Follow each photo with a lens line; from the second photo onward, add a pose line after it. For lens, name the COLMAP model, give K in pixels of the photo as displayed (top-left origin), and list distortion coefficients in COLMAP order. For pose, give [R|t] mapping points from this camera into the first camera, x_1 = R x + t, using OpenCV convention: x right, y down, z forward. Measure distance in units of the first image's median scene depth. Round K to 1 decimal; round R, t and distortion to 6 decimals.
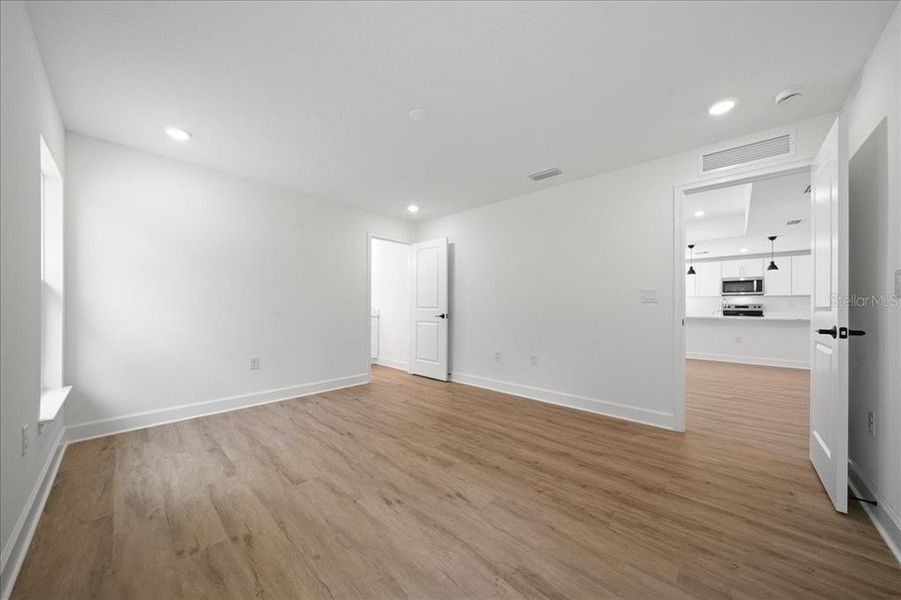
lens RADIAL K [[307.1, 0, 450.5], [0, 307.1, 300.0], [0, 0, 1]] dist [-0.004261, -0.000009]
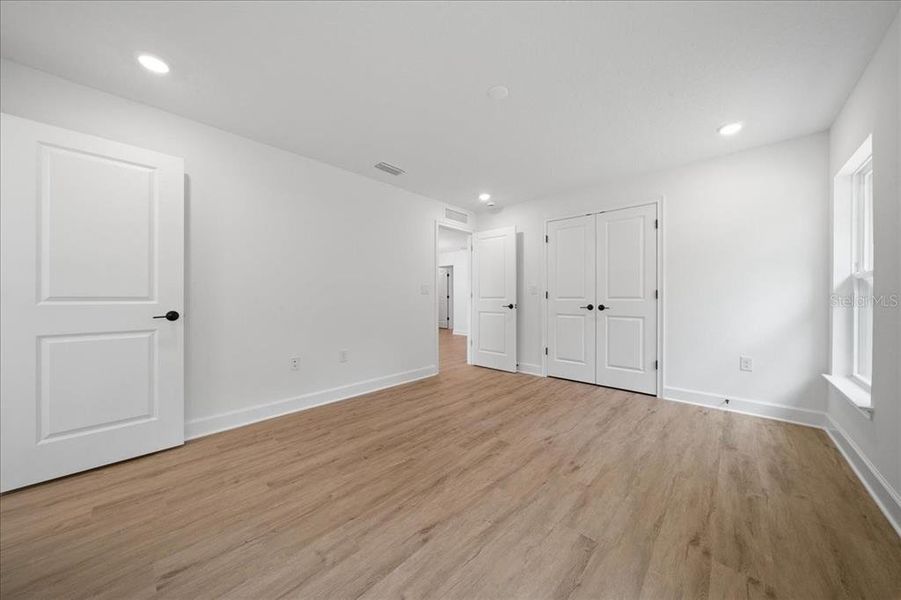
lens RADIAL K [[307.1, 0, 450.5], [0, 307.1, 300.0], [0, 0, 1]] dist [-0.004261, -0.000009]
pose [[0.000455, -0.012933, 0.999916, -0.893443], [-0.023372, 0.999643, 0.012940, 0.019273], [-0.999727, -0.023376, 0.000153, 0.990696]]
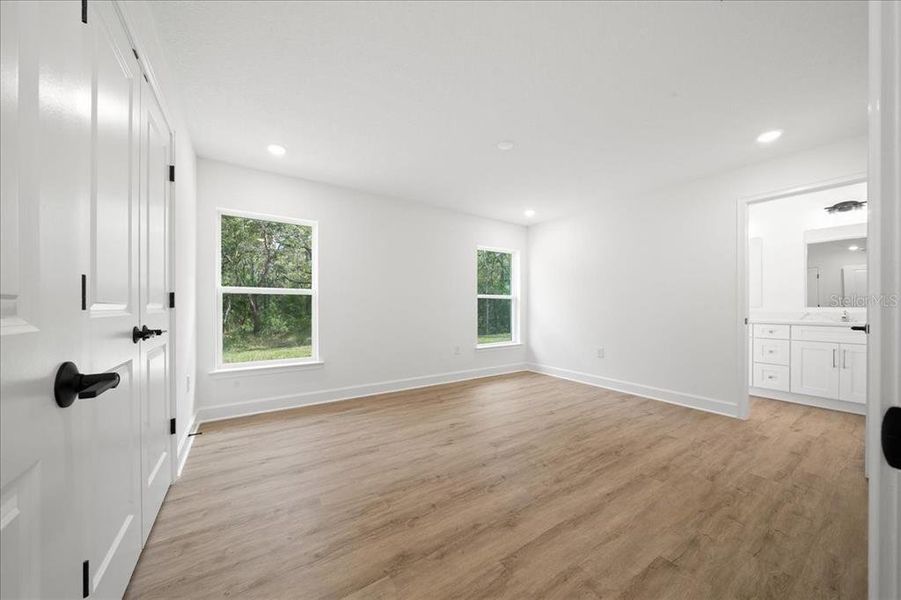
lens RADIAL K [[307.1, 0, 450.5], [0, 307.1, 300.0], [0, 0, 1]] dist [-0.004261, -0.000009]
pose [[-0.232033, -0.025555, -0.972372, 0.955633], [0.017533, 0.999383, -0.030449, 0.024796], [0.972550, -0.024114, -0.231442, 0.925697]]
